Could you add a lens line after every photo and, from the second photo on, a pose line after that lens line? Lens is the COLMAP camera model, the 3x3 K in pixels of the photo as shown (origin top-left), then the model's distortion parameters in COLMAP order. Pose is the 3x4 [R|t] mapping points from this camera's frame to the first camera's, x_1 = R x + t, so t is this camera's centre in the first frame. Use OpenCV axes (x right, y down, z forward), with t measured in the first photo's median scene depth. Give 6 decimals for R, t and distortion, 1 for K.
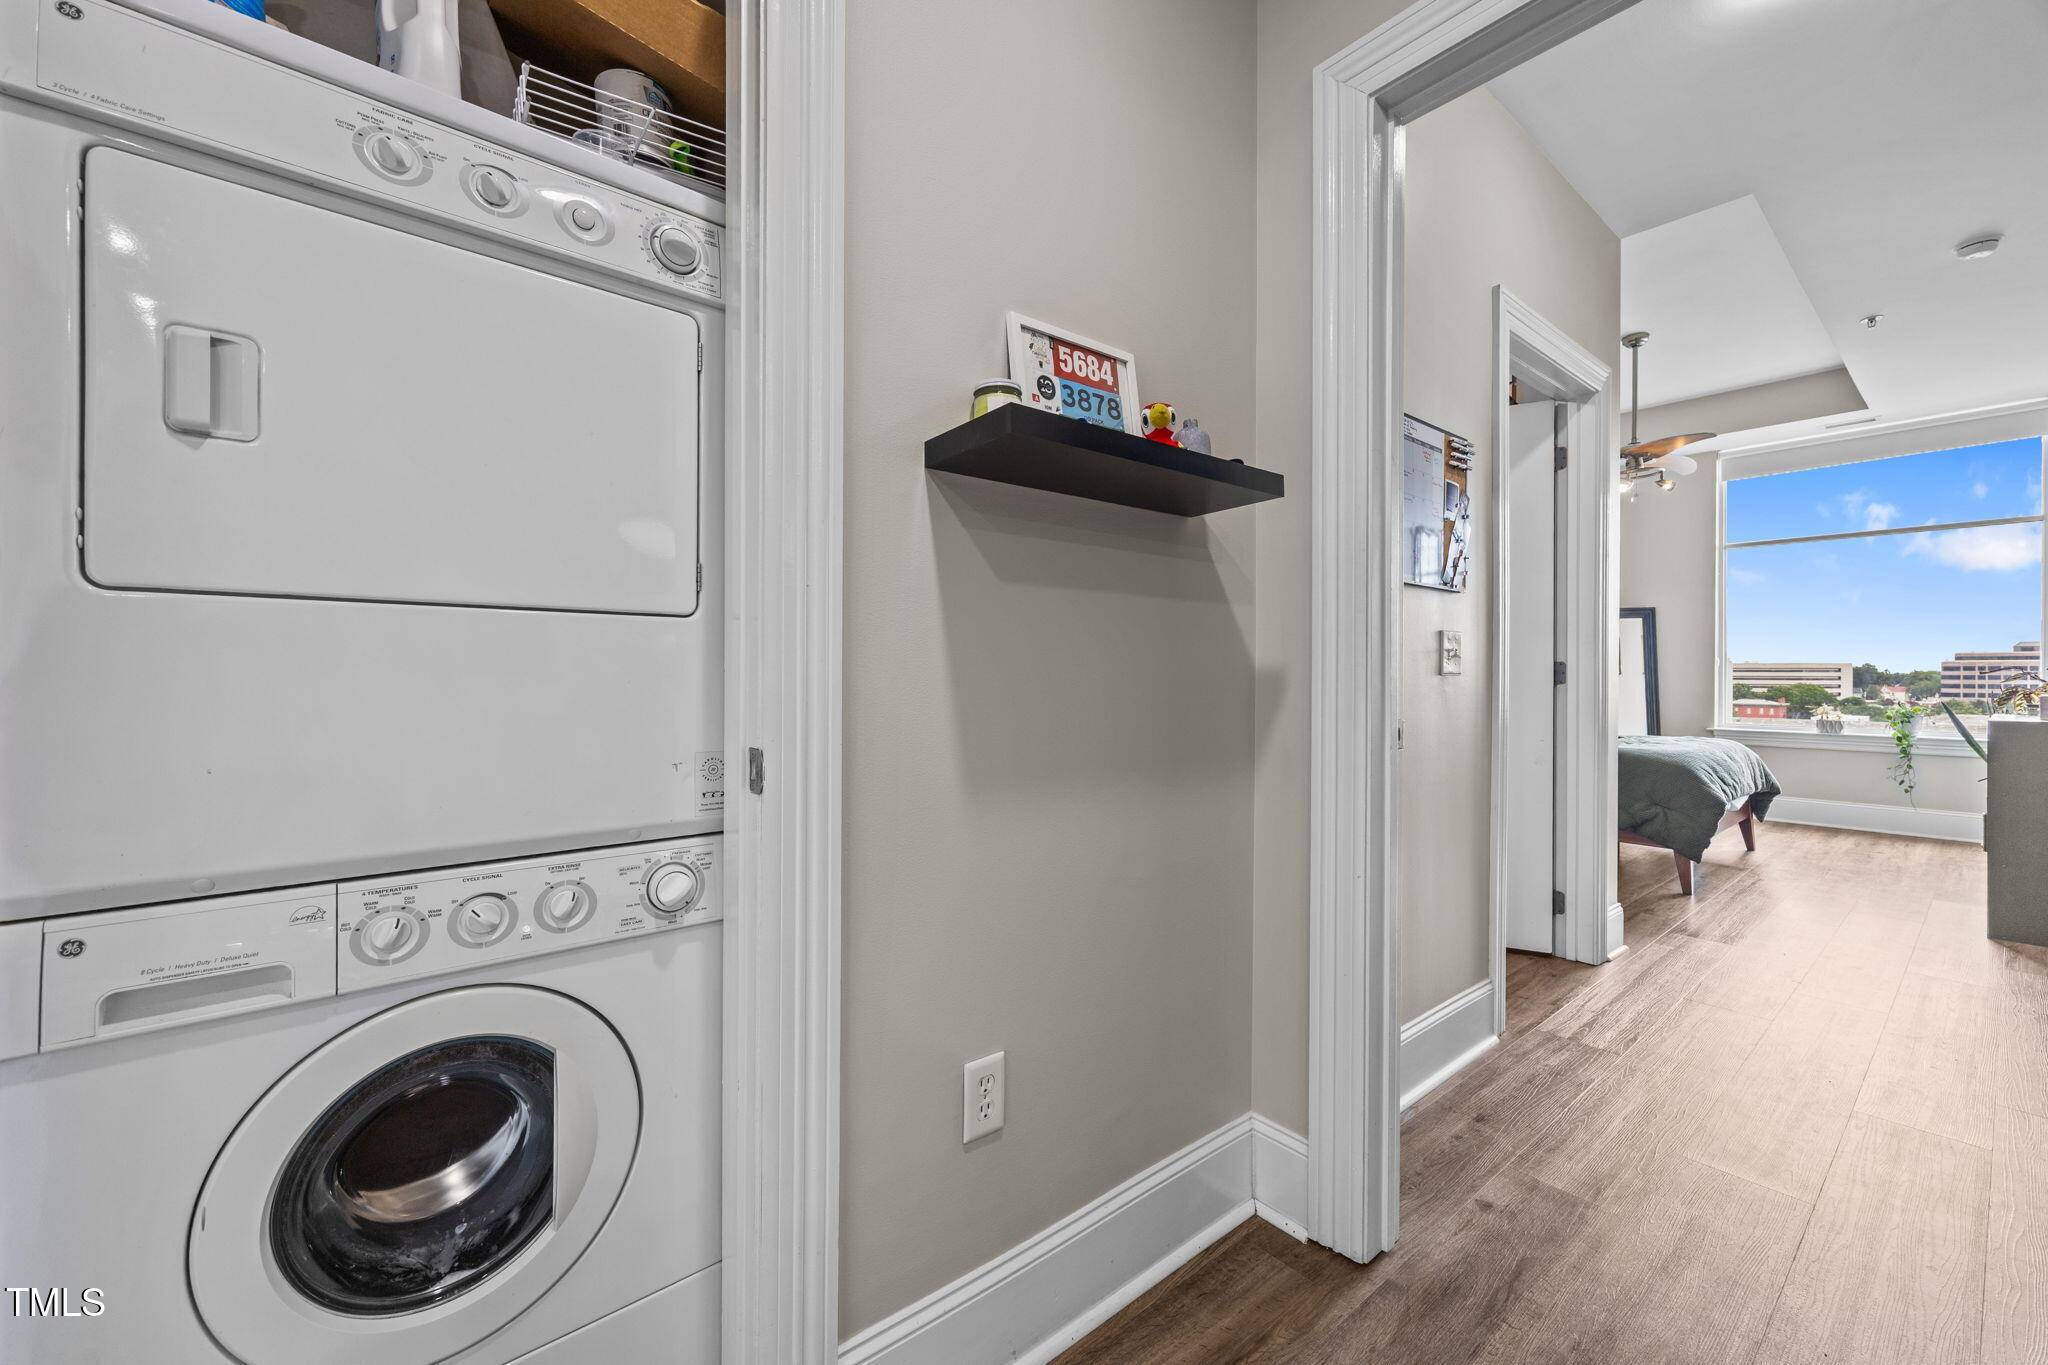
lens RADIAL K [[788.8, 0, 1018.5], [0, 788.8, 671.9], [0, 0, 1]] dist [-0.003386, -0.000558]
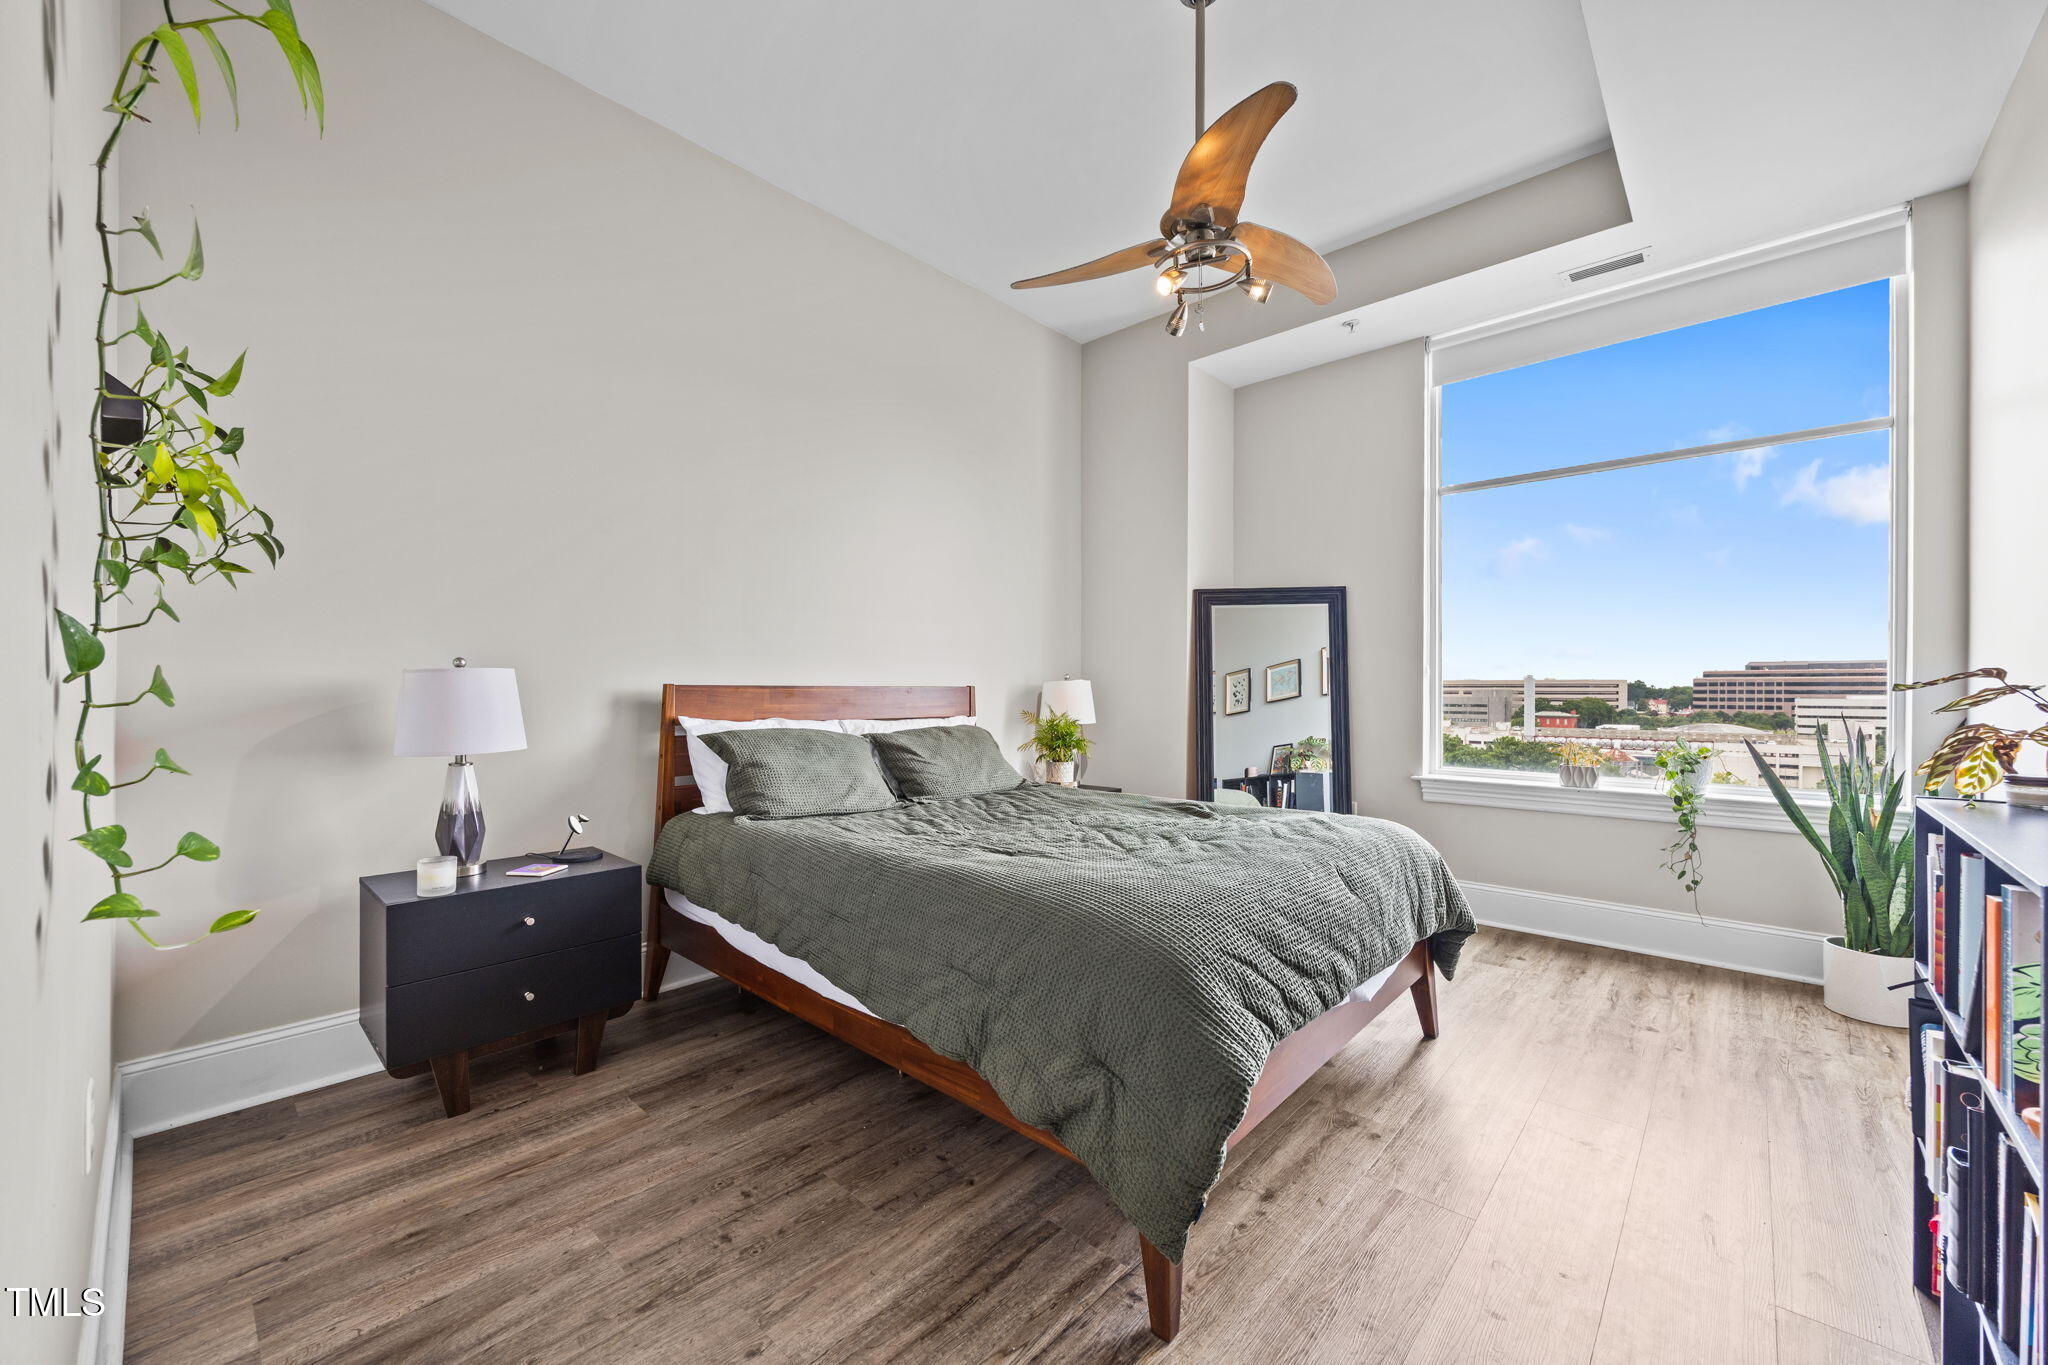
lens RADIAL K [[788.8, 0, 1027.2], [0, 788.8, 689.2], [0, 0, 1]] dist [-0.003386, -0.000558]
pose [[0.986571, -0.001505, 0.163327, 0.512481], [0.001293, 0.999998, 0.001405, 0.000755], [-0.163329, -0.001175, 0.986571, 0.468509]]
